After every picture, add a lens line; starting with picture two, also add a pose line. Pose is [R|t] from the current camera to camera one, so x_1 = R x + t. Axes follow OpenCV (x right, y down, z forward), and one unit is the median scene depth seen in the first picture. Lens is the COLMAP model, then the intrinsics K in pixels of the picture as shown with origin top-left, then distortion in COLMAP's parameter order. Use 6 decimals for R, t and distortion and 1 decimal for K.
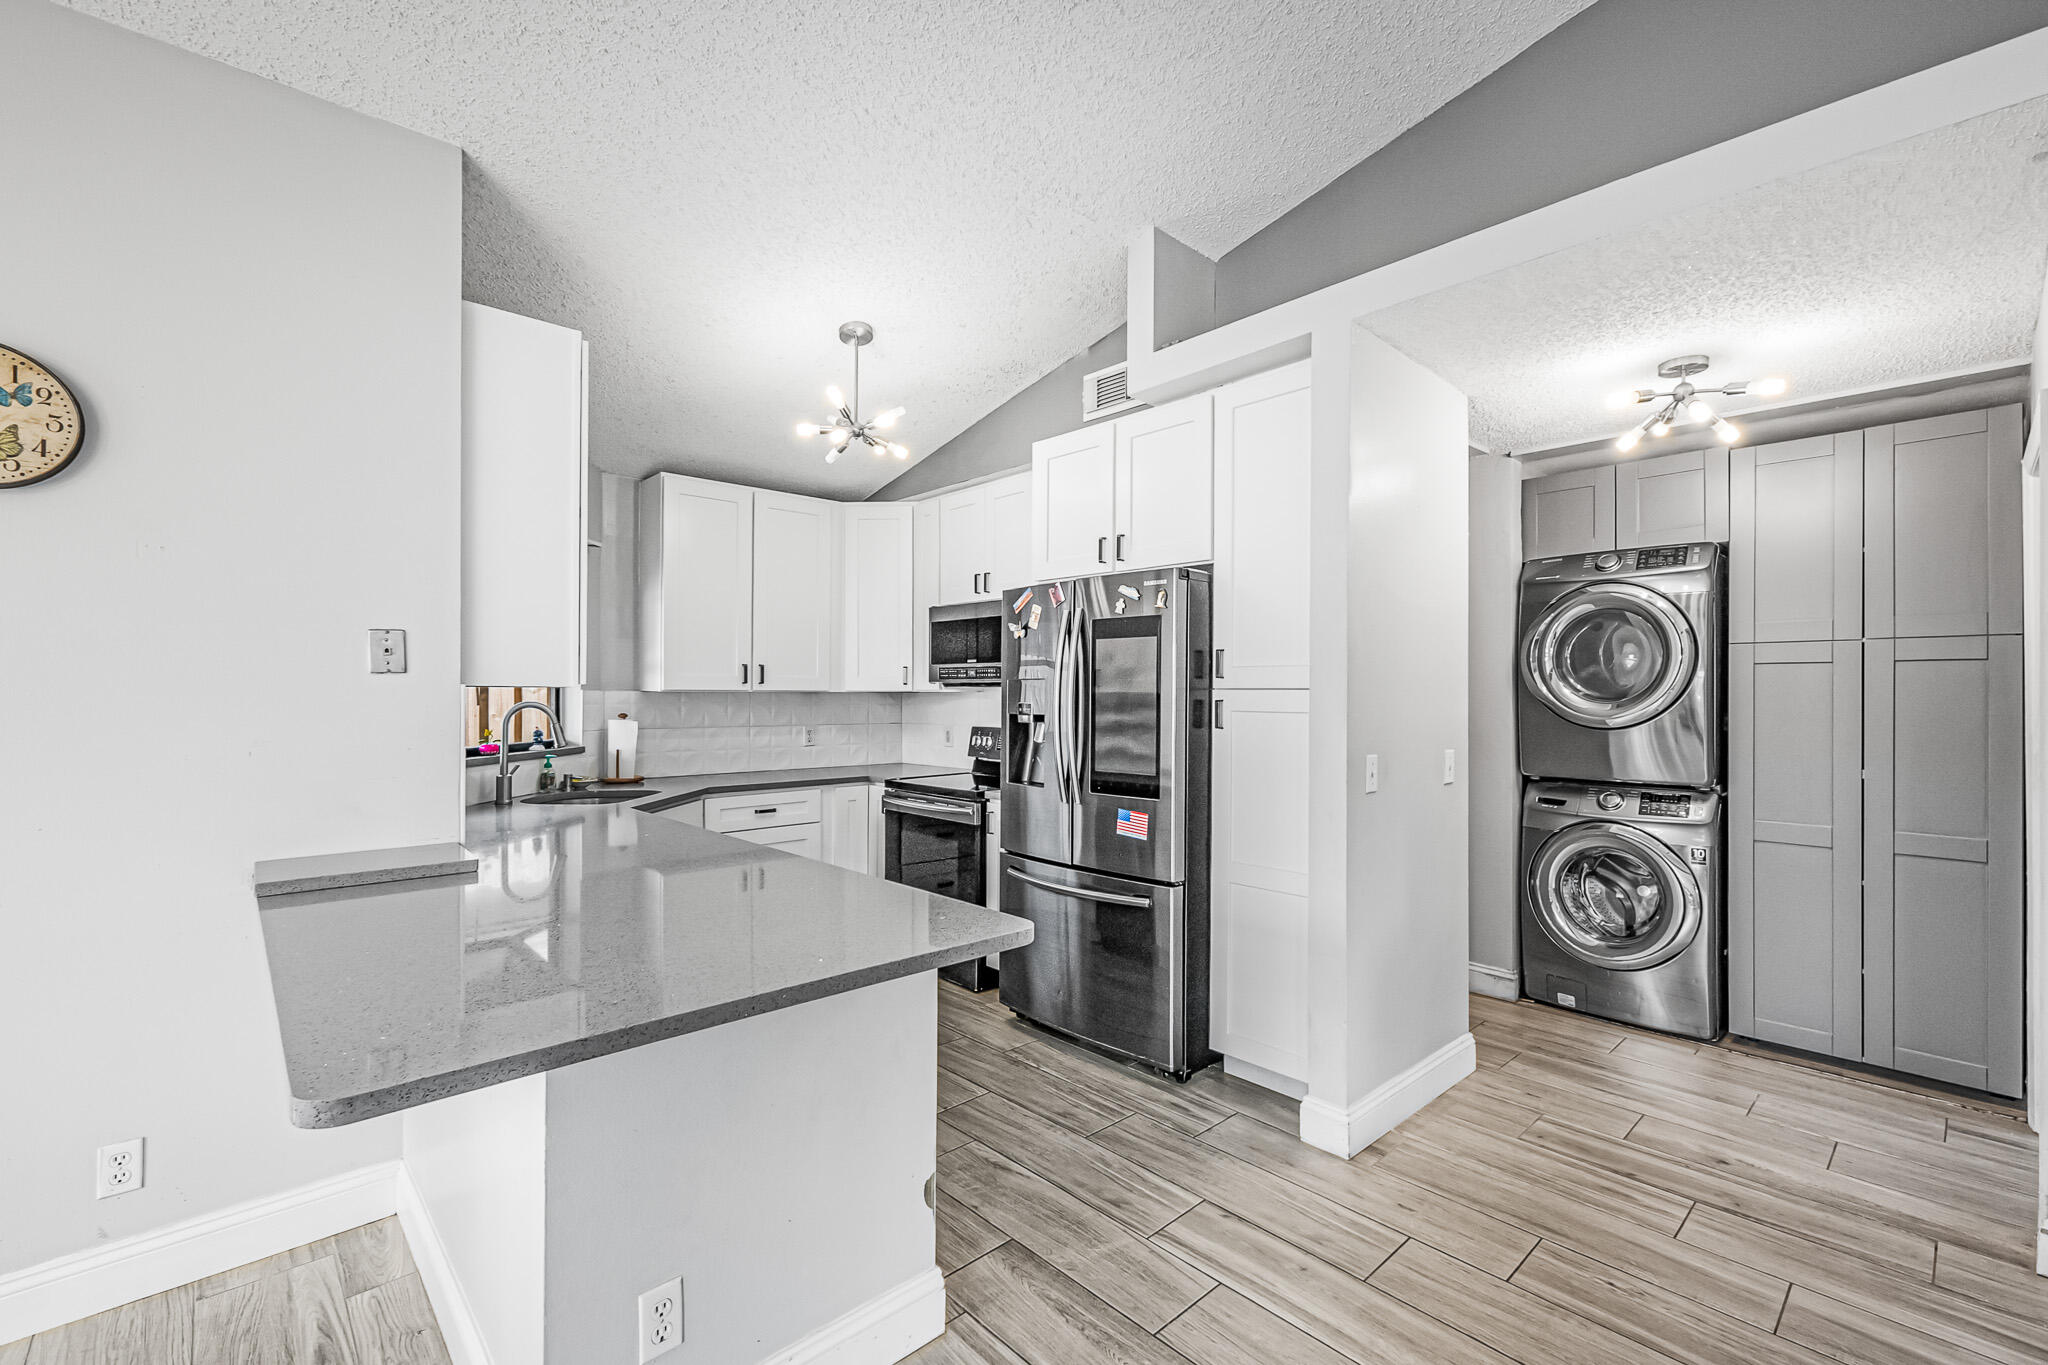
lens RADIAL K [[881.9, 0, 1035.9], [0, 881.9, 691.0], [0, 0, 1]] dist [0.012169, -0.000065]
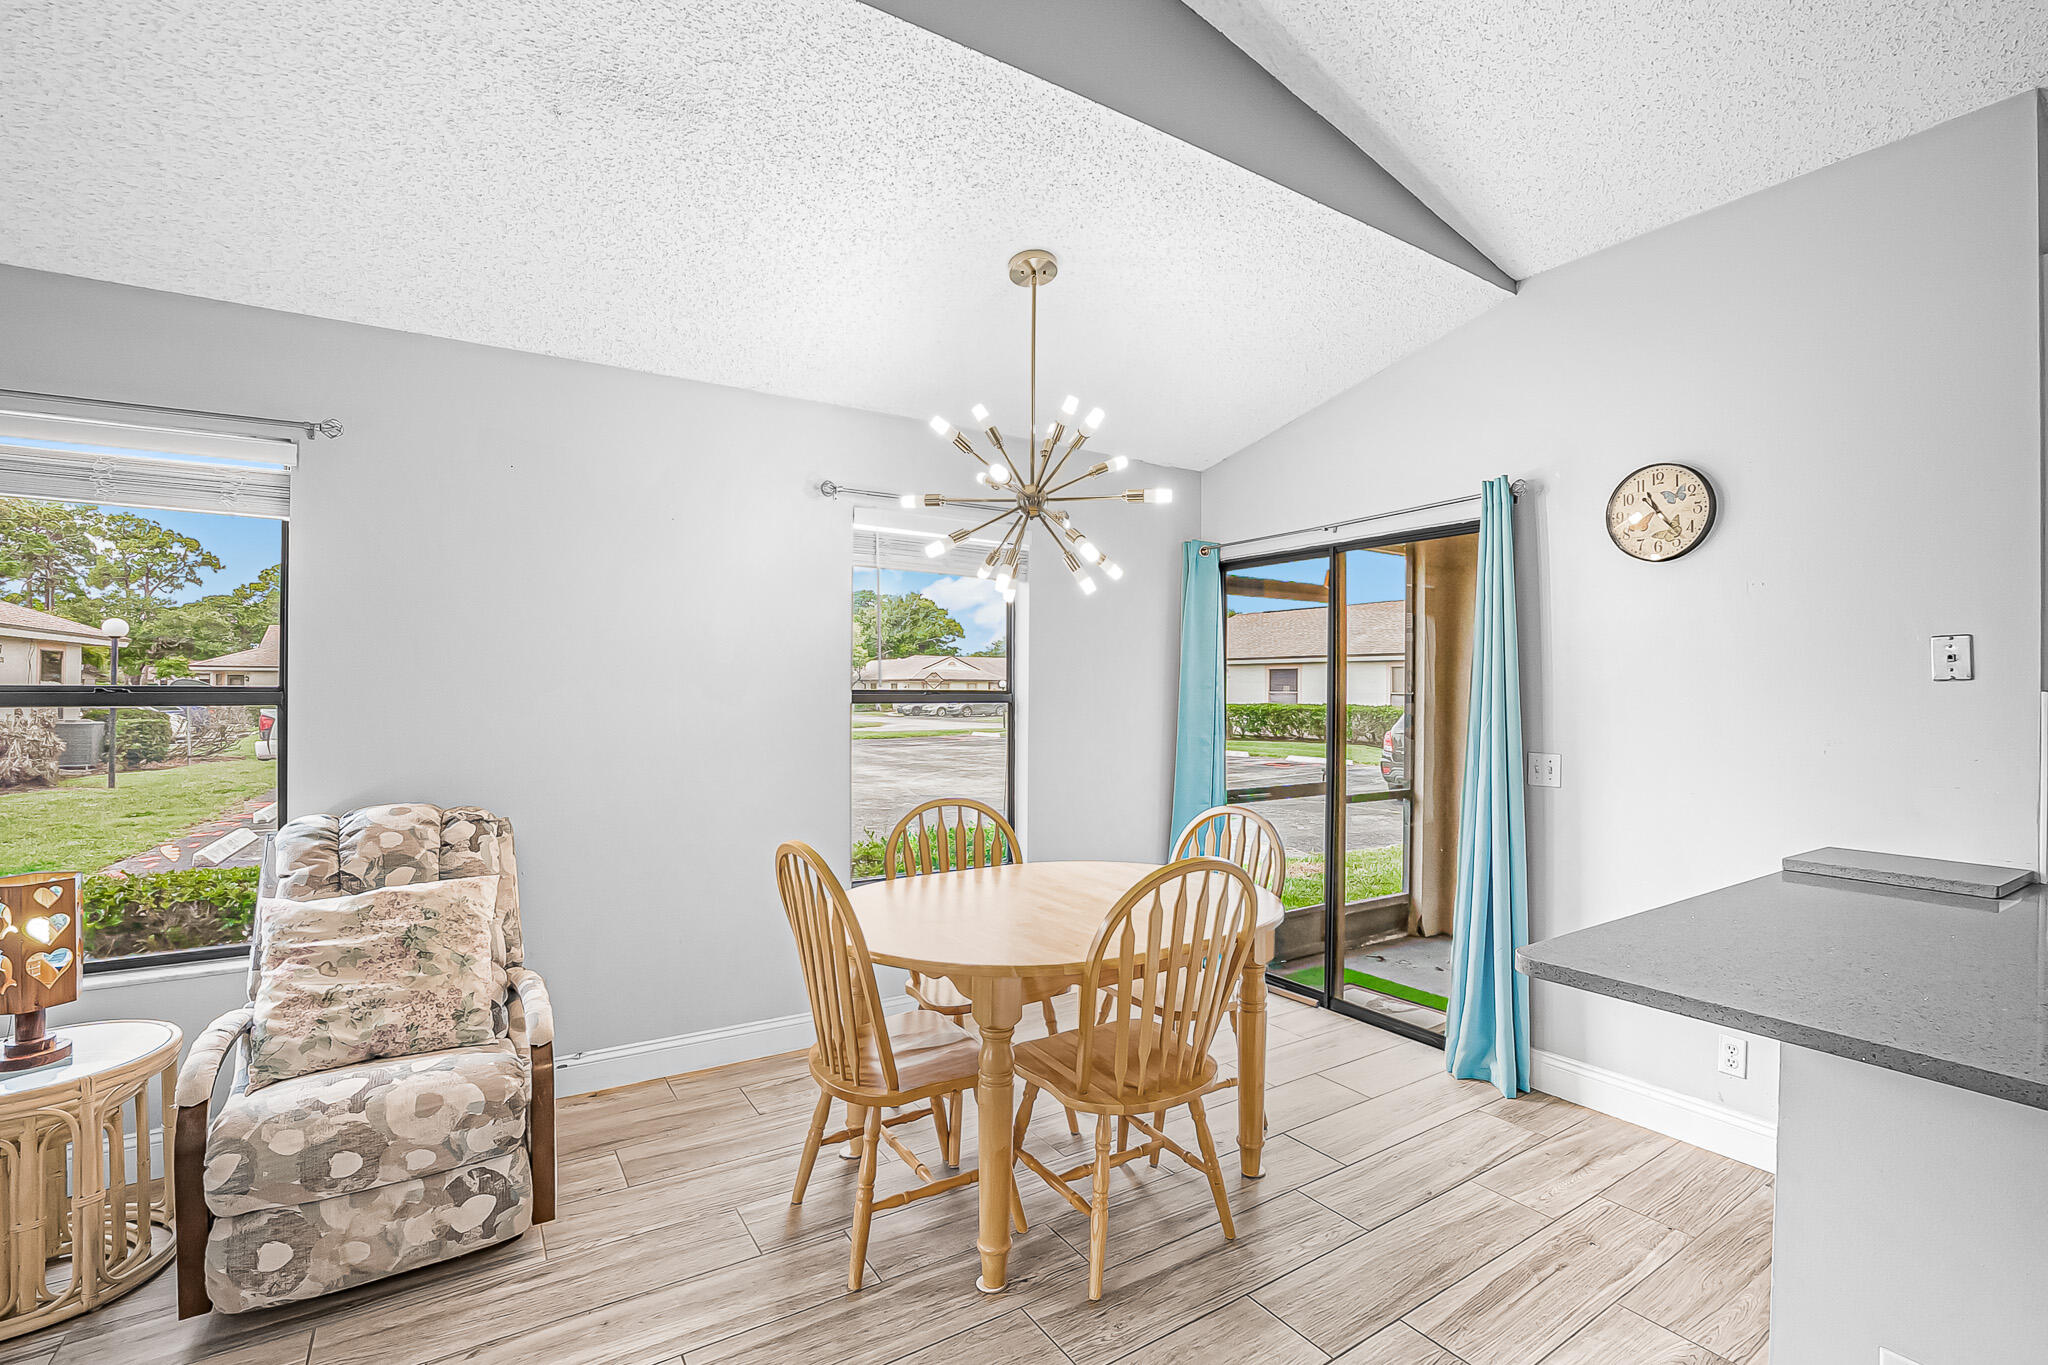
lens RADIAL K [[911.1, 0, 1042.8], [0, 911.1, 687.7], [0, 0, 1]] dist [-0.050044, 0.011518]
pose [[-0.162325, -0.005040, -0.986725, 0.220583], [-0.005848, 0.999974, -0.004145, -0.001282], [0.986720, 0.005097, -0.162350, 0.101857]]
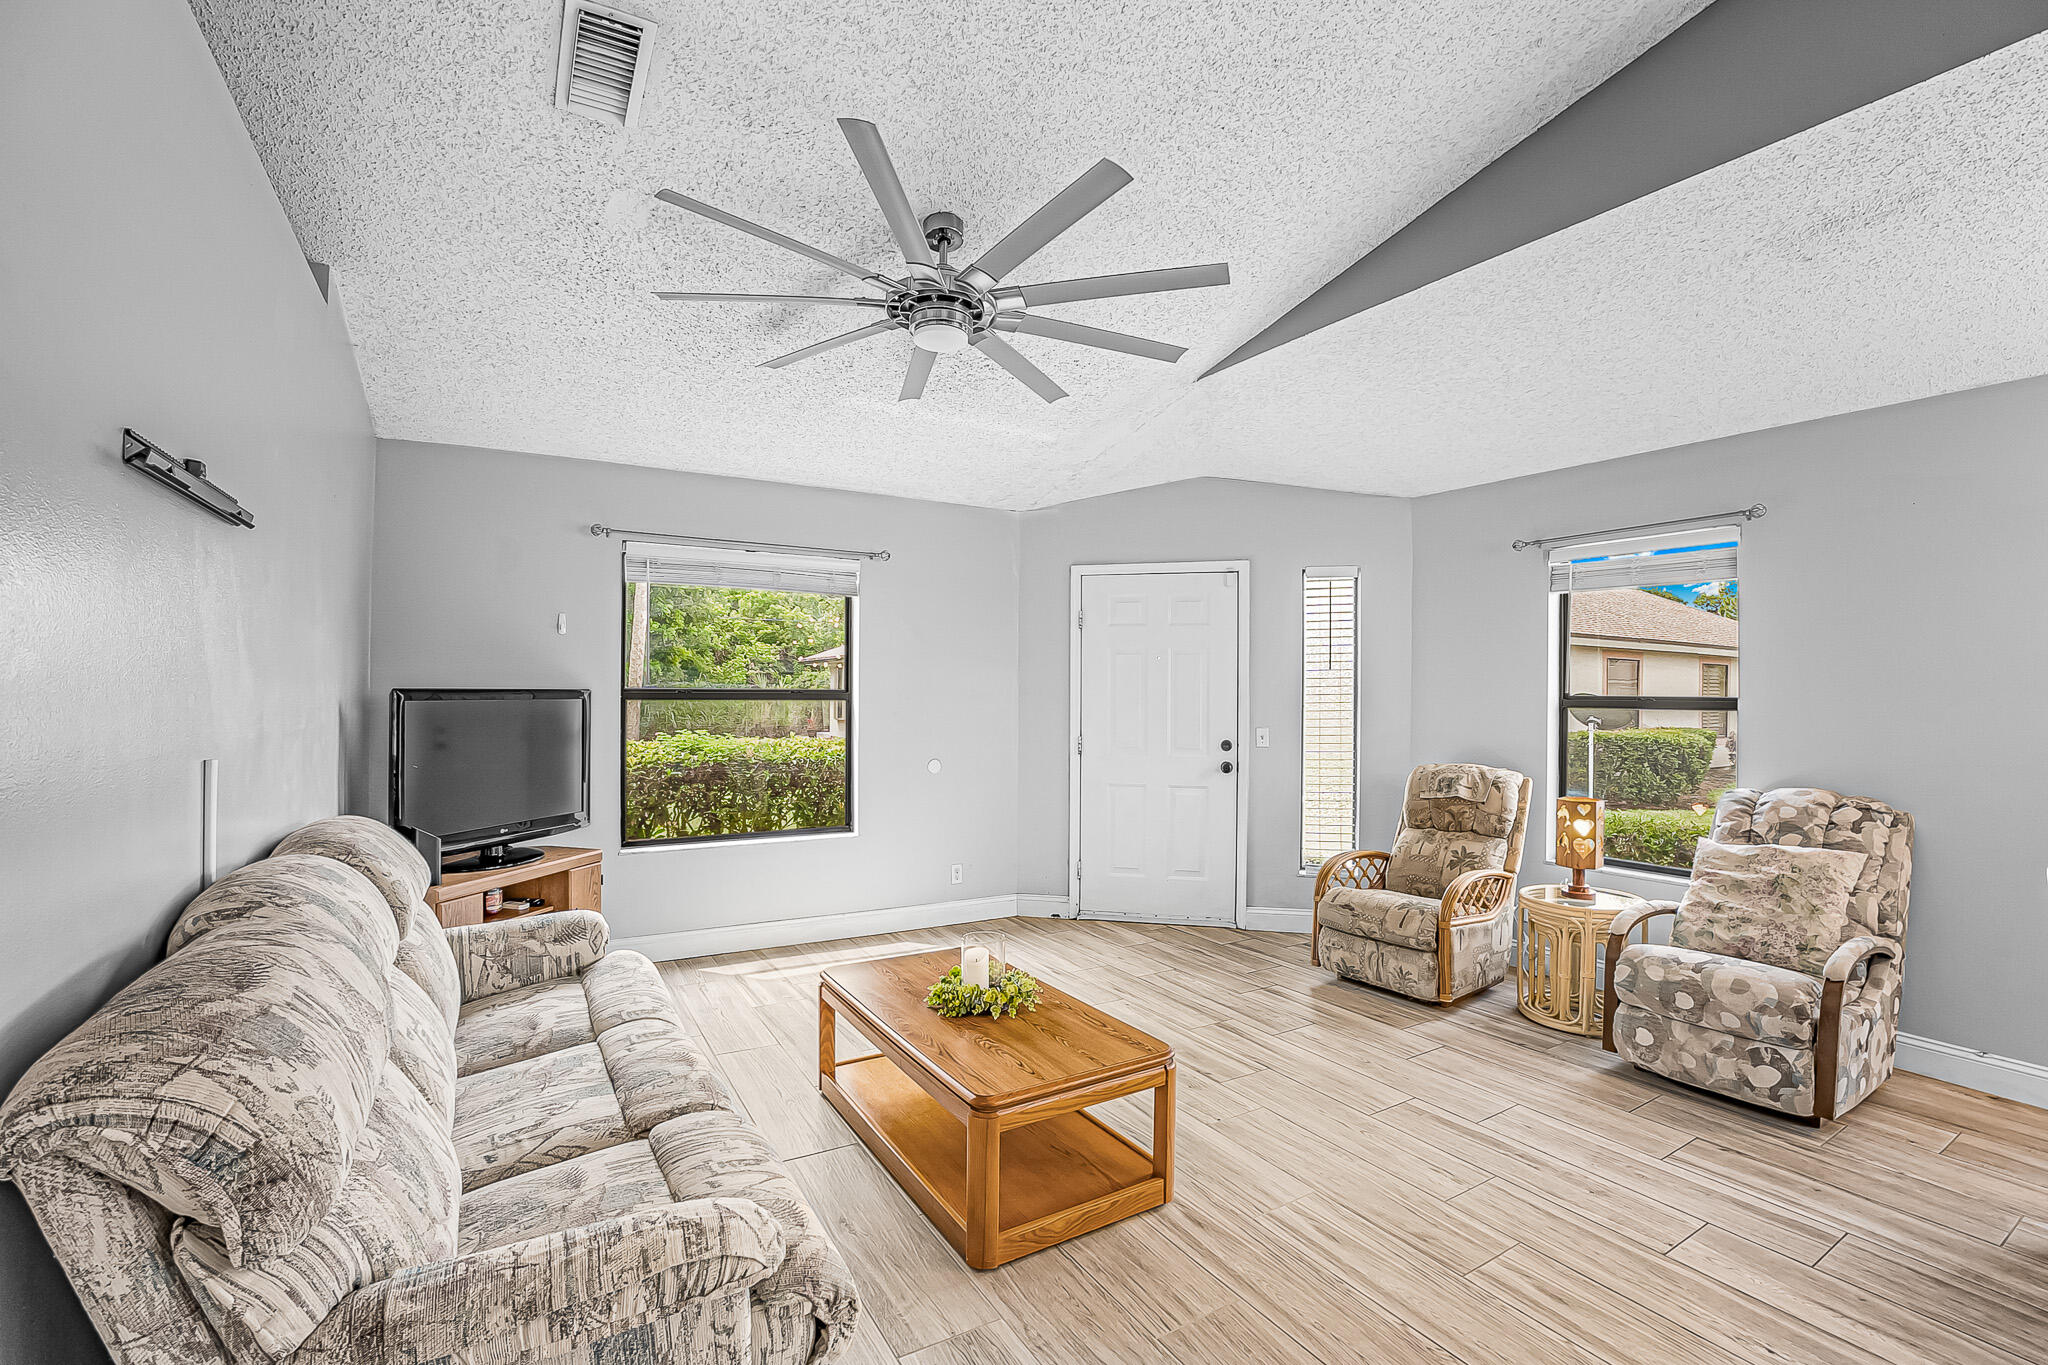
lens RADIAL K [[897.4, 0, 1042.5], [0, 897.4, 682.5], [0, 0, 1]] dist [-0.070381, 0.016073]
pose [[-0.979974, -0.010168, 0.198867, 0.203095], [-0.012142, 0.999888, -0.008711, -0.000273], [-0.198756, -0.010951, -0.979988, 0.476604]]
